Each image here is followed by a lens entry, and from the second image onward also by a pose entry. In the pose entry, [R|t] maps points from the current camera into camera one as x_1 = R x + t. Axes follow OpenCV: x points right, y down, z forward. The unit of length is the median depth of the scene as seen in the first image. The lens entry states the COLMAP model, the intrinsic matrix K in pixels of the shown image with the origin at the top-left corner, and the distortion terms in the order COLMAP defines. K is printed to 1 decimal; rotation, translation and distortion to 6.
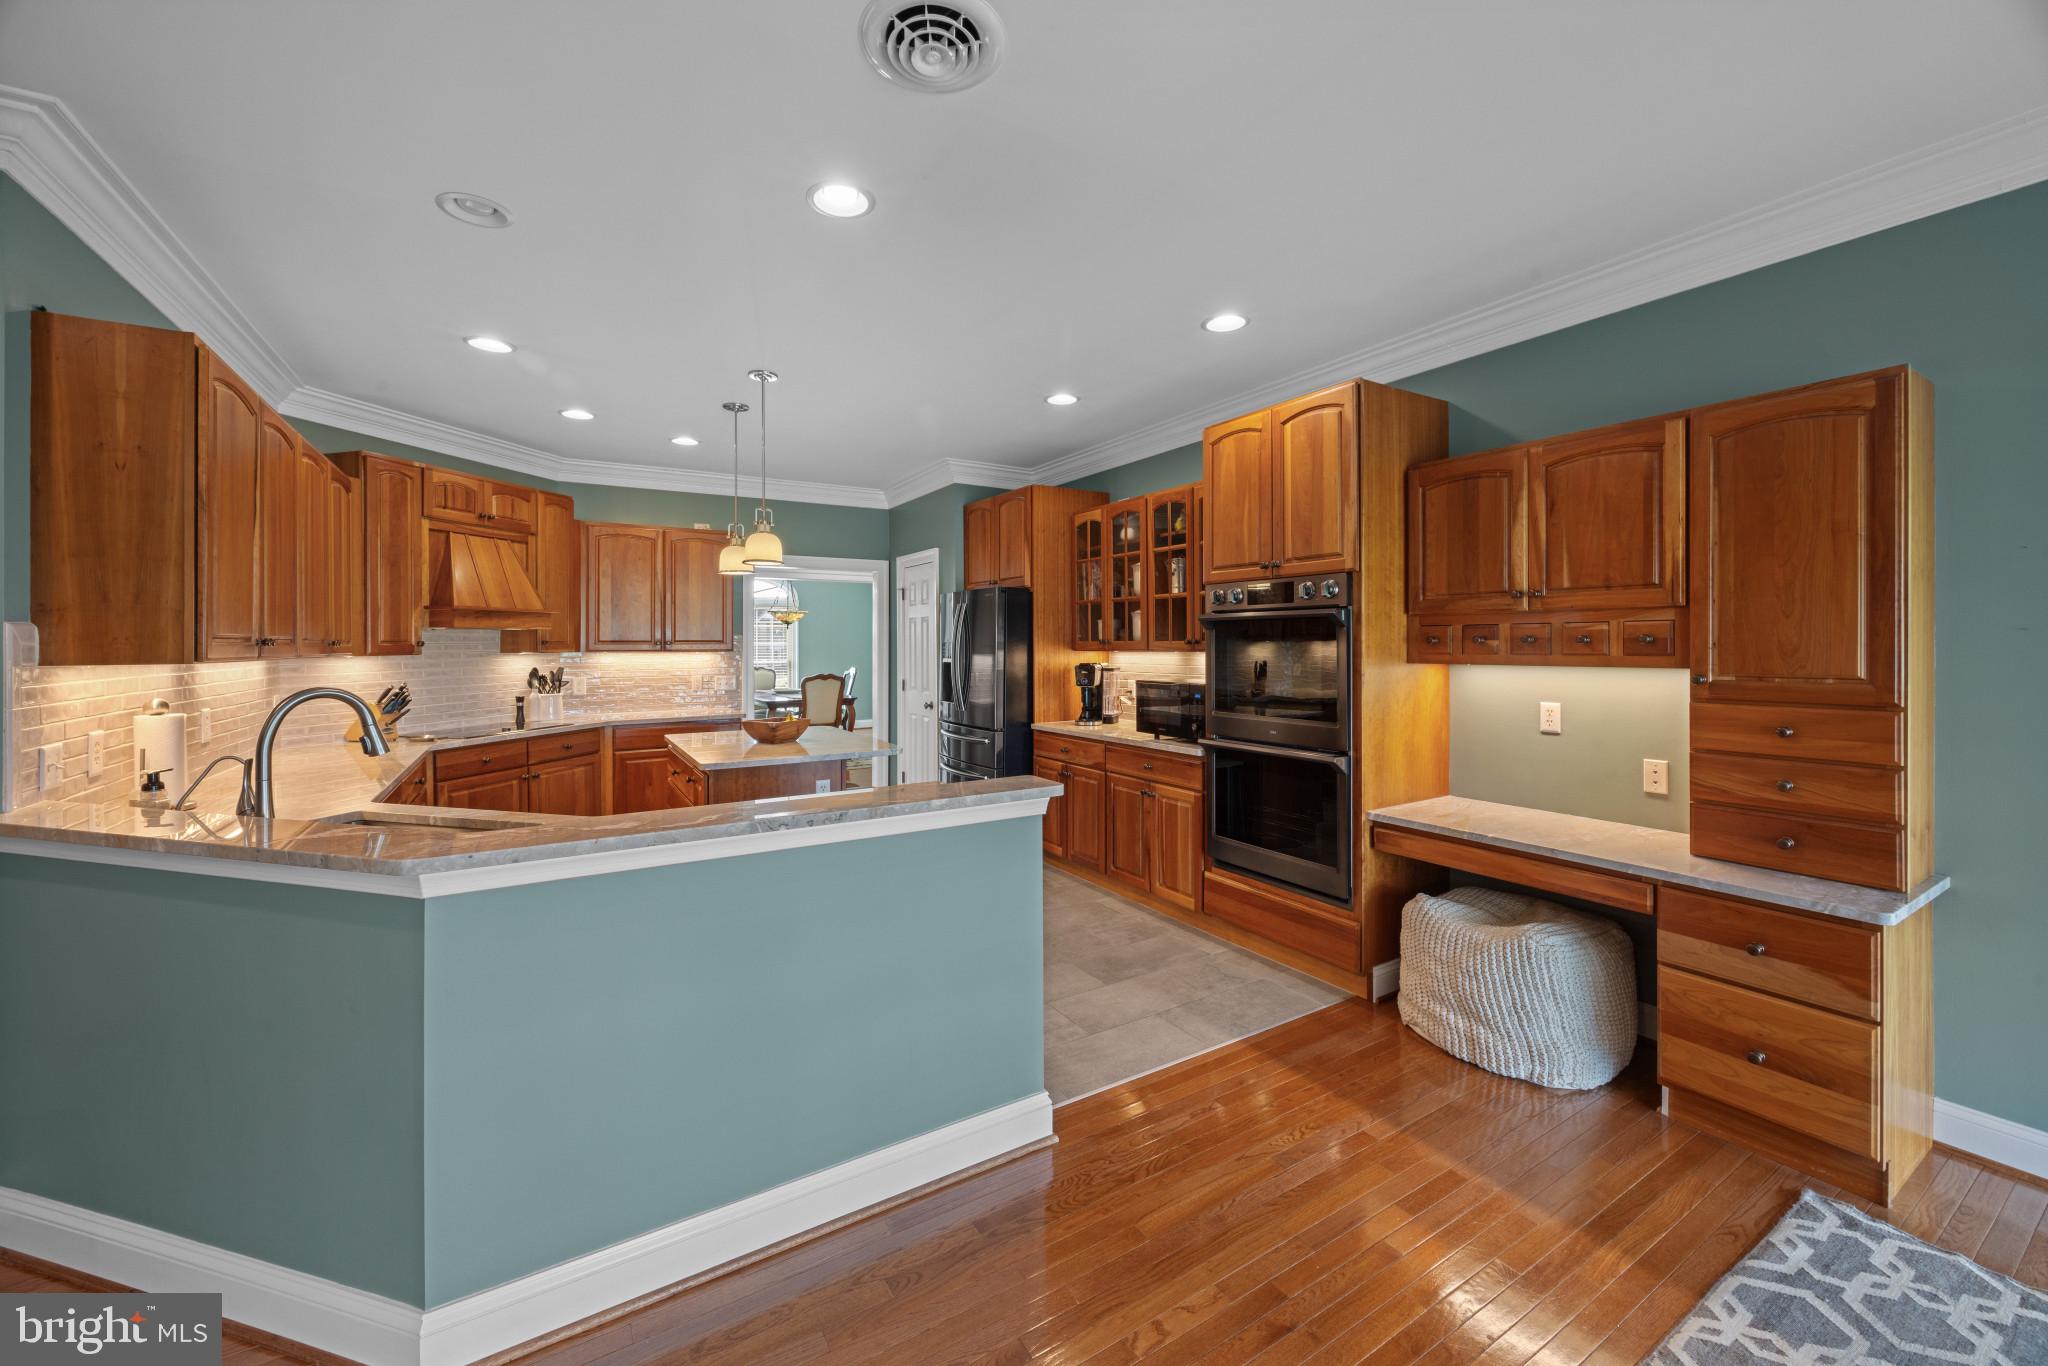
lens RADIAL K [[789.6, 0, 1021.8], [0, 789.6, 644.5], [0, 0, 1]] dist [-0.001218, 0.000065]
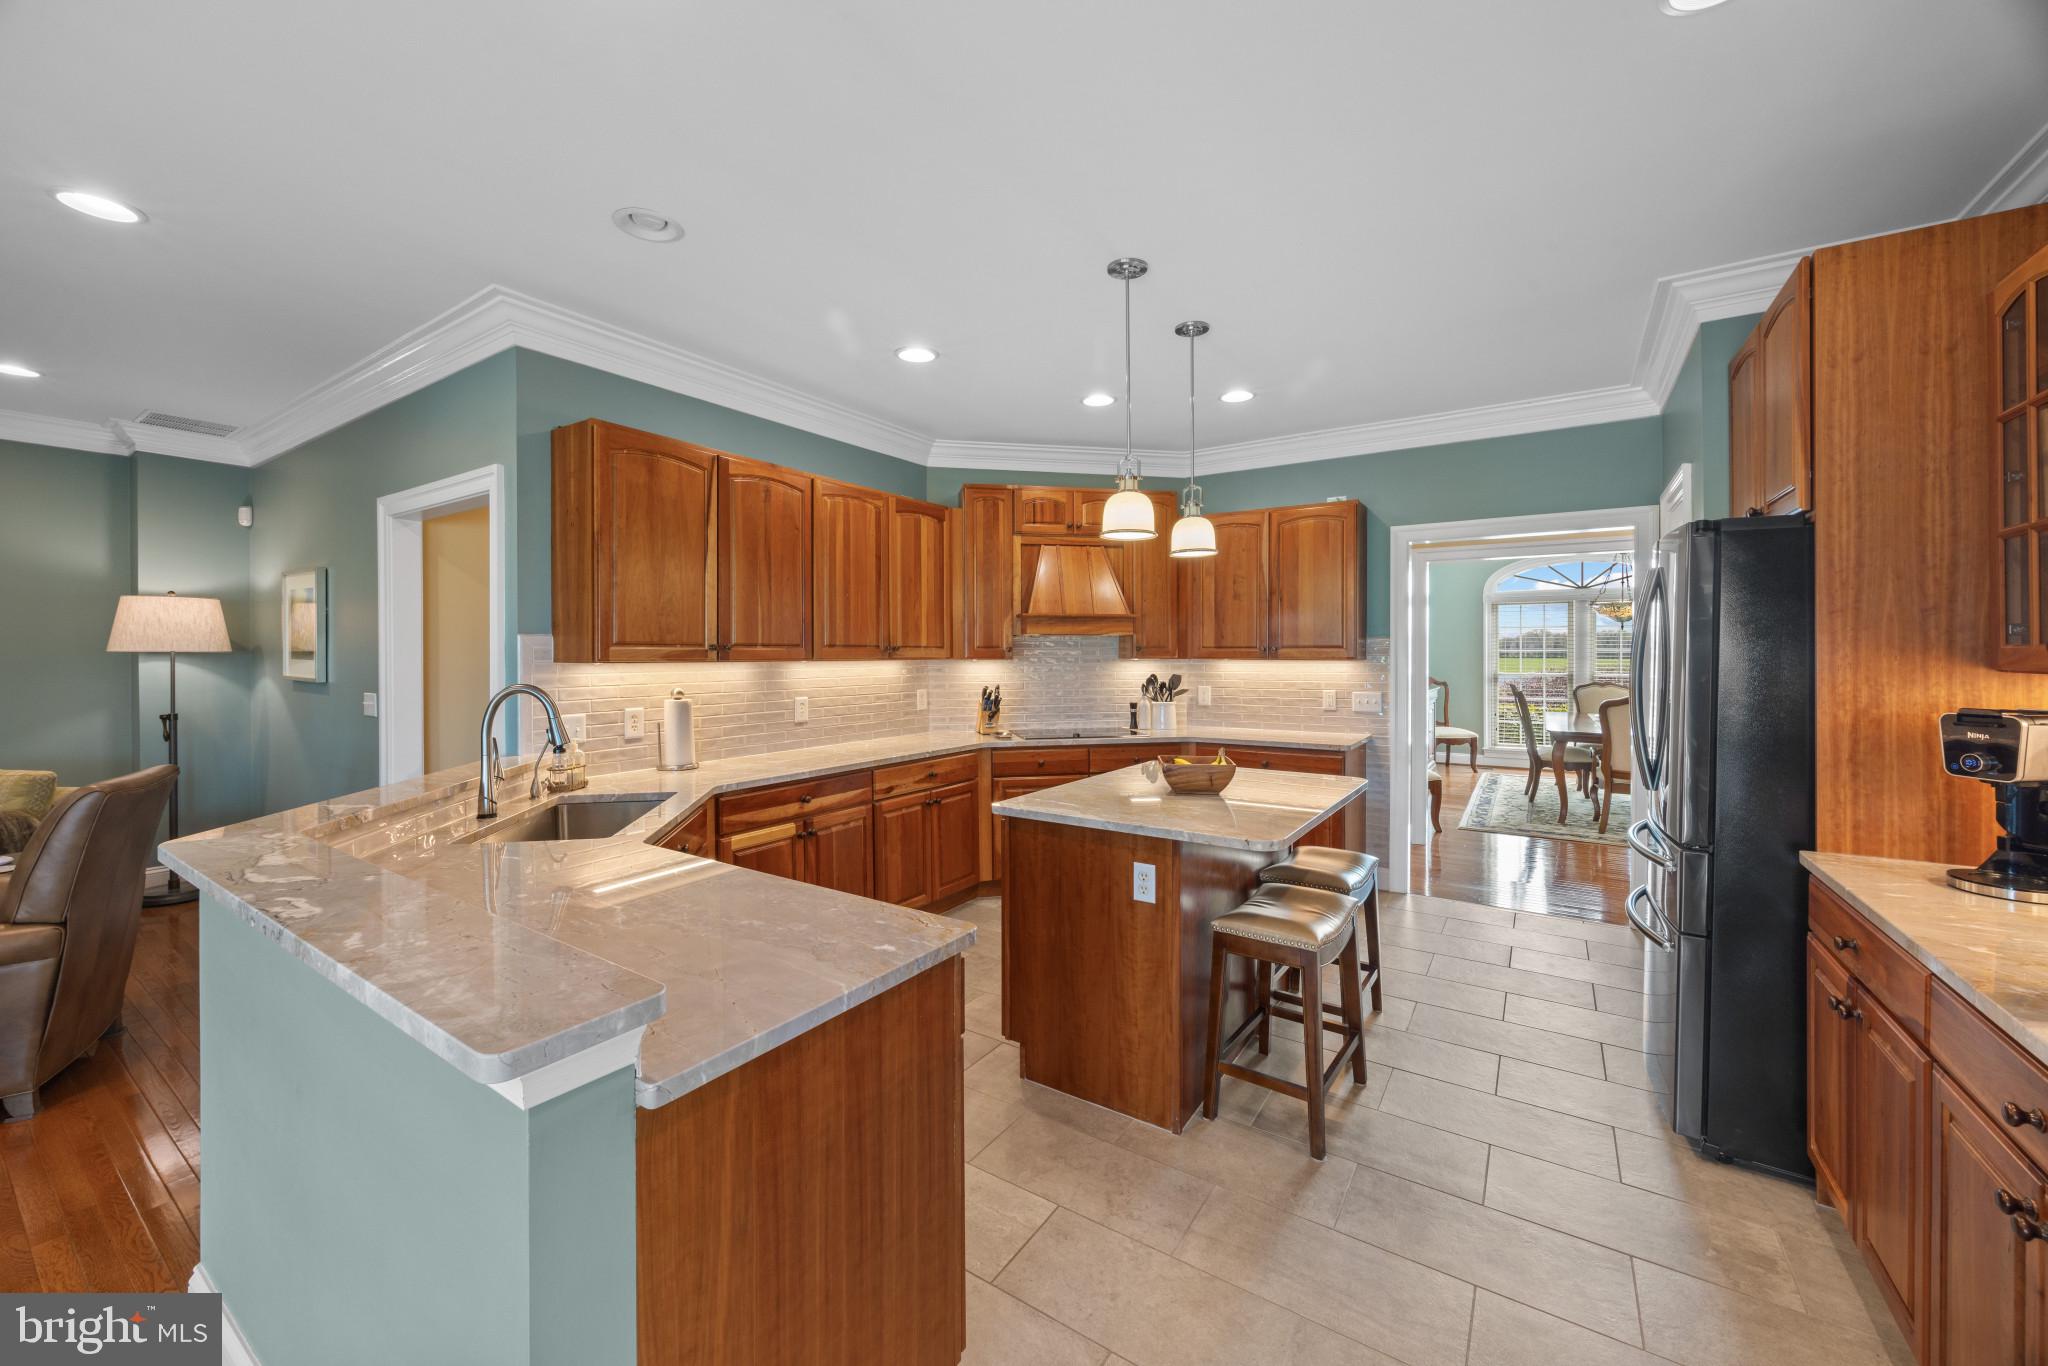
lens RADIAL K [[786.4, 0, 1018.7], [0, 786.4, 653.8], [0, 0, 1]] dist [-0.001252, -0.000032]
pose [[0.416728, 0.007560, -0.909000, 0.339554], [-0.003392, 0.999971, 0.006762, -0.003050], [0.909025, 0.000266, 0.416742, 0.773694]]
